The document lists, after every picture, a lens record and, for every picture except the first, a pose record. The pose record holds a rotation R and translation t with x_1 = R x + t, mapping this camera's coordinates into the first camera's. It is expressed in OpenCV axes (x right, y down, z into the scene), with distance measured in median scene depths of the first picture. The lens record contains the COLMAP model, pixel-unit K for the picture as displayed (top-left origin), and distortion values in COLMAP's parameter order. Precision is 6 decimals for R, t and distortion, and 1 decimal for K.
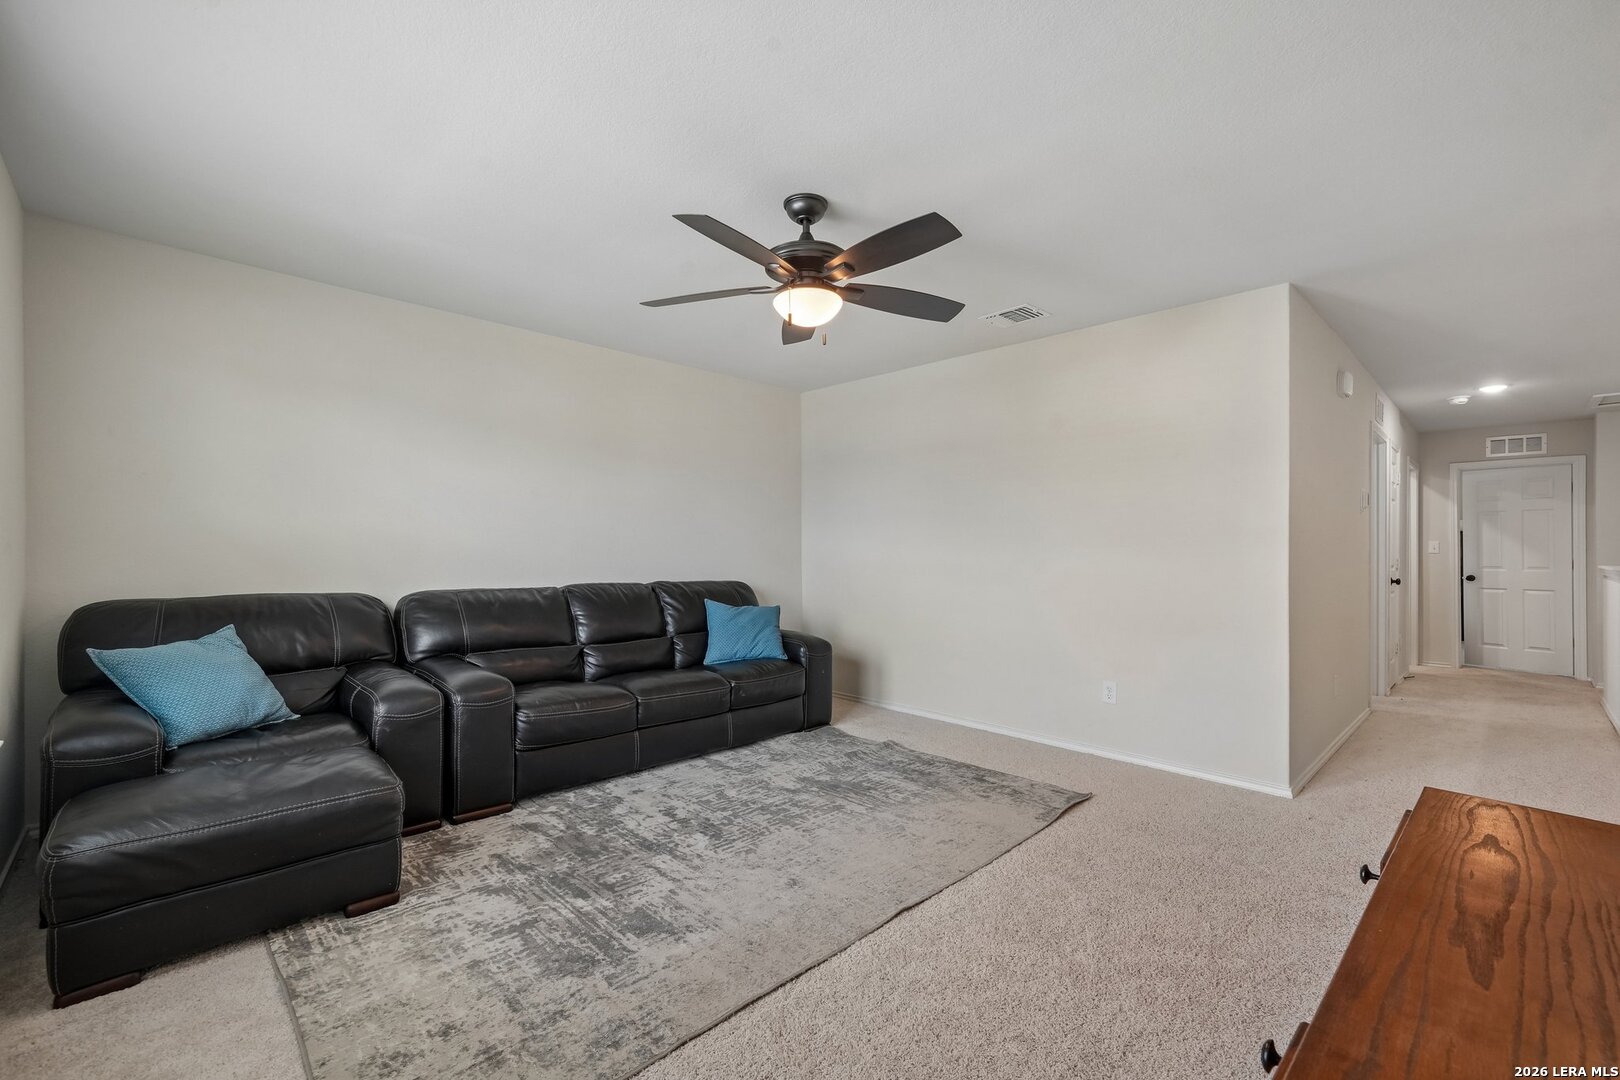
lens RADIAL K [[669.1, 0, 809.3], [0, 669.1, 536.1], [0, 0, 1]] dist [0.008839, 0.000323]
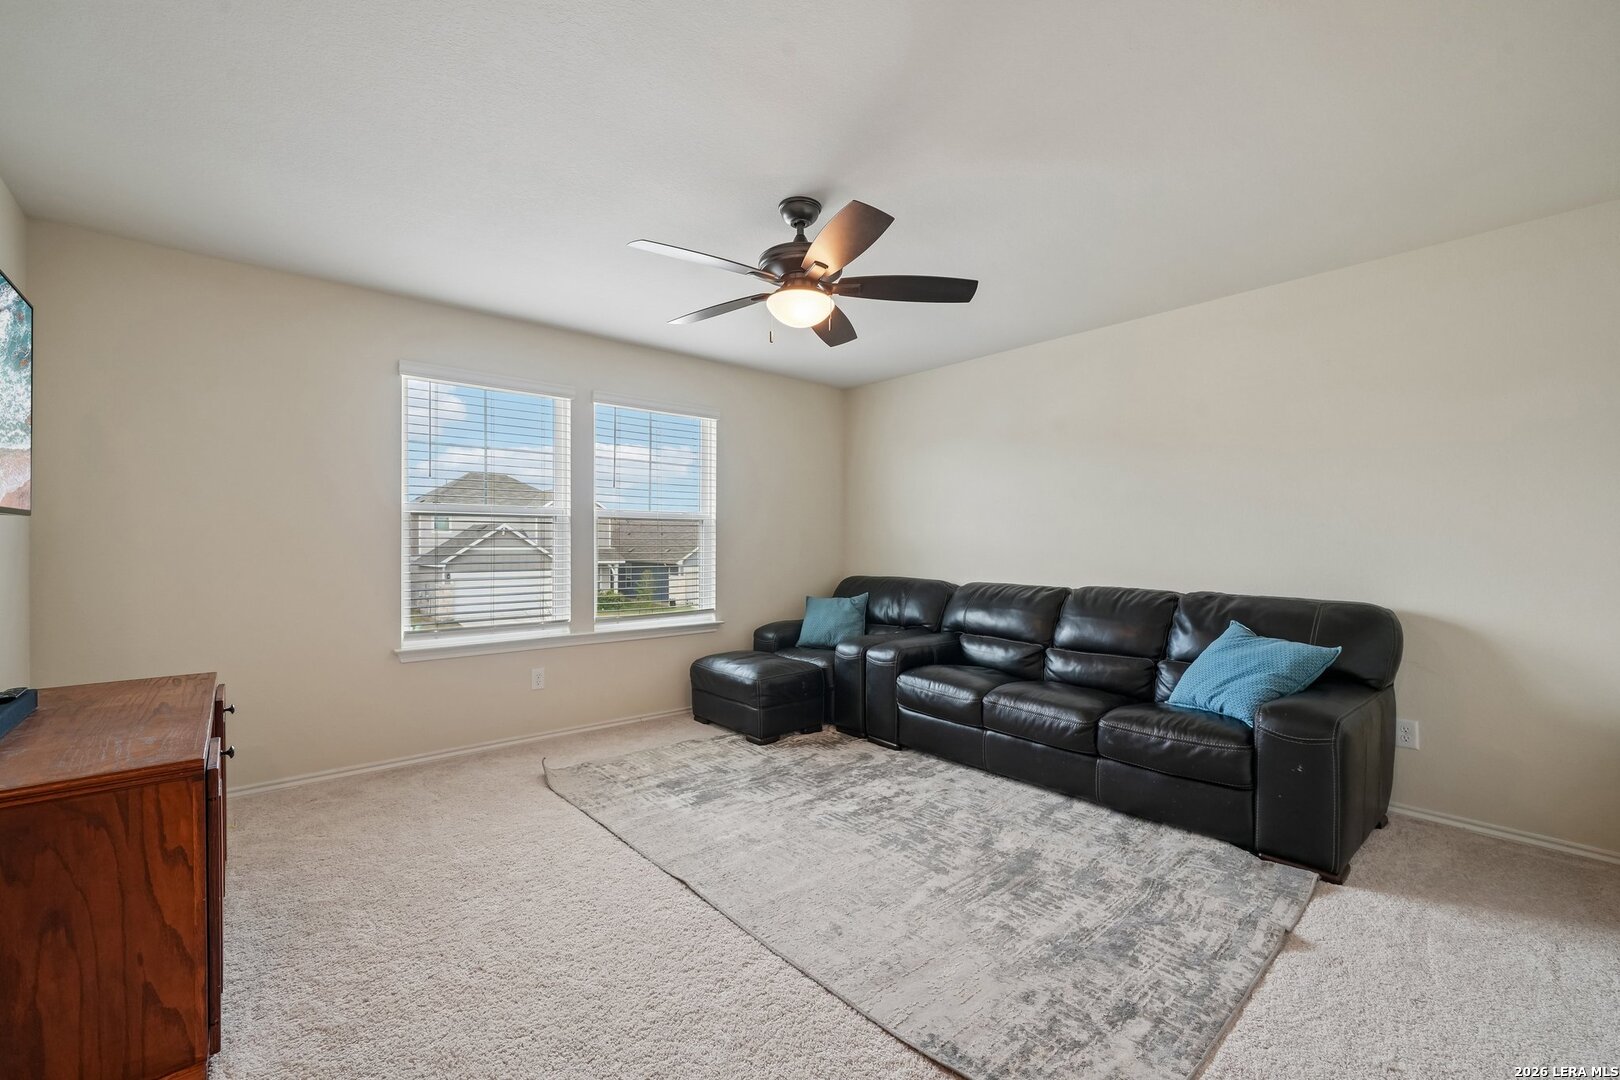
lens RADIAL K [[679.3, 0, 820.0], [0, 679.3, 549.0], [0, 0, 1]] dist [0.003260, 0.000404]
pose [[-0.040781, -0.004832, -0.999156, 0.889239], [0.014574, 0.999879, -0.005430, 0.025962], [0.999062, -0.014783, -0.040706, 0.927916]]
